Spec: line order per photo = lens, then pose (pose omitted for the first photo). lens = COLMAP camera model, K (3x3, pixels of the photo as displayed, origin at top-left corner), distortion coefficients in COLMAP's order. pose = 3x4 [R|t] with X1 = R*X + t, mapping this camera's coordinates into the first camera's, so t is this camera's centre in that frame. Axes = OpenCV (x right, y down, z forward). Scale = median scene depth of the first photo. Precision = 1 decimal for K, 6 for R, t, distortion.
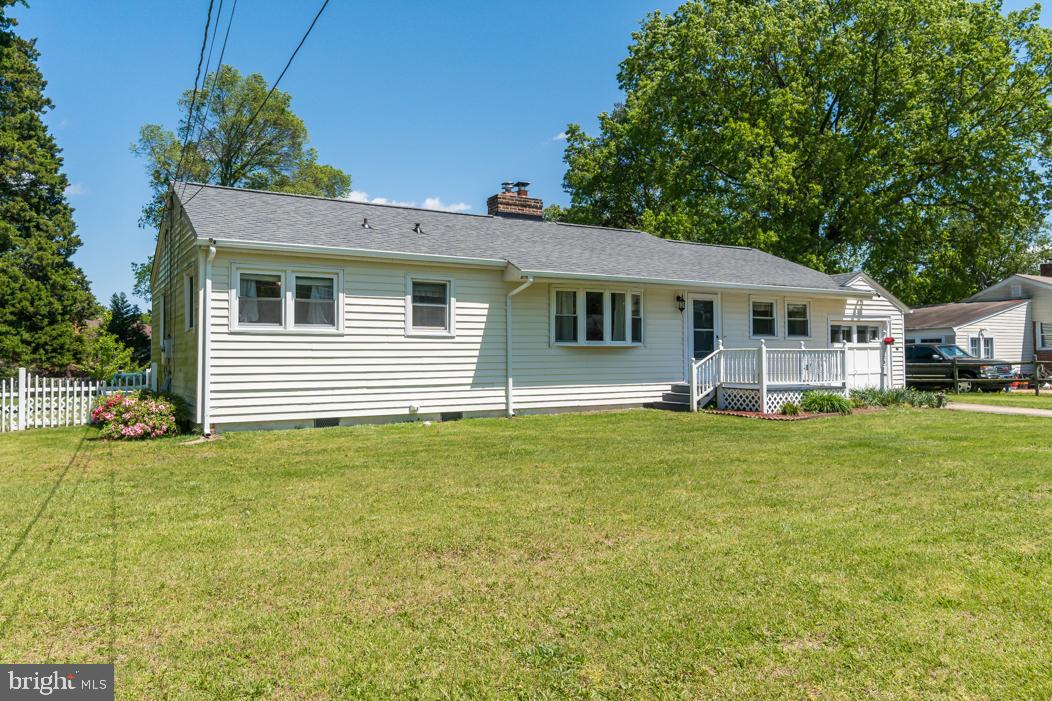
lens RADIAL K [[757.2, 0, 520.9], [0, 757.2, 324.0], [0, 0, 1]] dist [-0.005036, -0.000922]
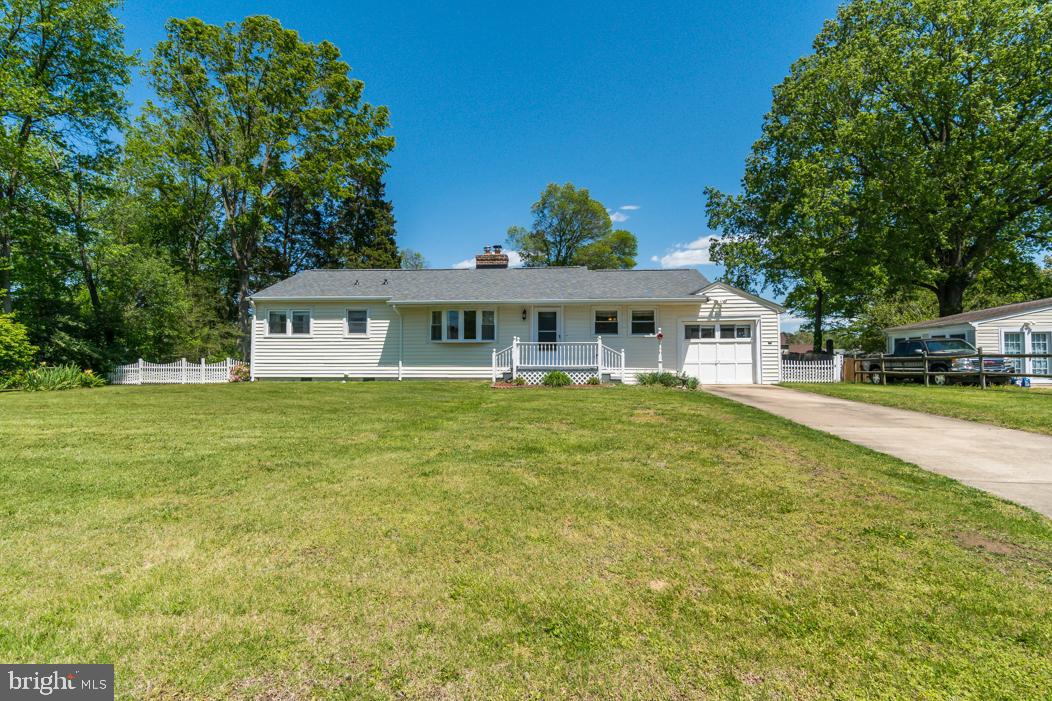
lens RADIAL K [[503.0, 0, 523.8], [0, 503.0, 334.6], [0, 0, 1]] dist [0.002069, -0.000023]
pose [[0.803503, -0.022615, -0.594871, 0.901975], [0.021666, 0.999727, -0.008743, 0.025039], [0.594906, -0.005864, 0.803774, 0.187738]]
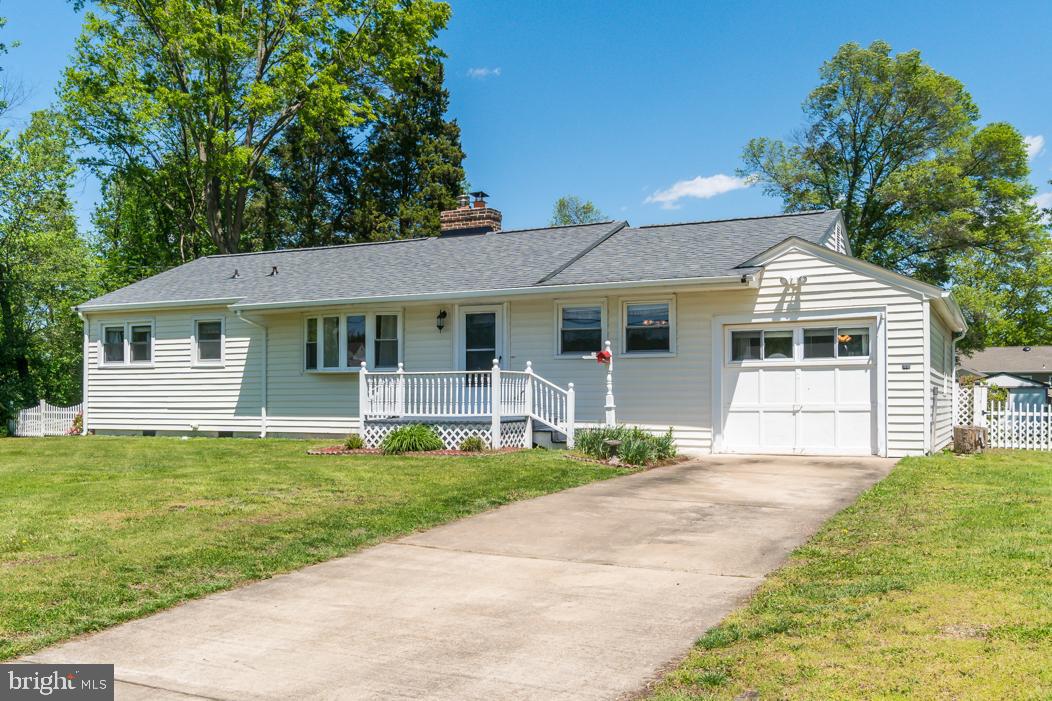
lens RADIAL K [[937.9, 0, 528.3], [0, 937.9, 387.6], [0, 0, 1]] dist [-0.013844, -0.008250]
pose [[0.533827, -0.003273, -0.845587, 1.260482], [0.036106, 0.999169, 0.018926, 0.034799], [0.844822, -0.040634, 0.533502, 0.570288]]
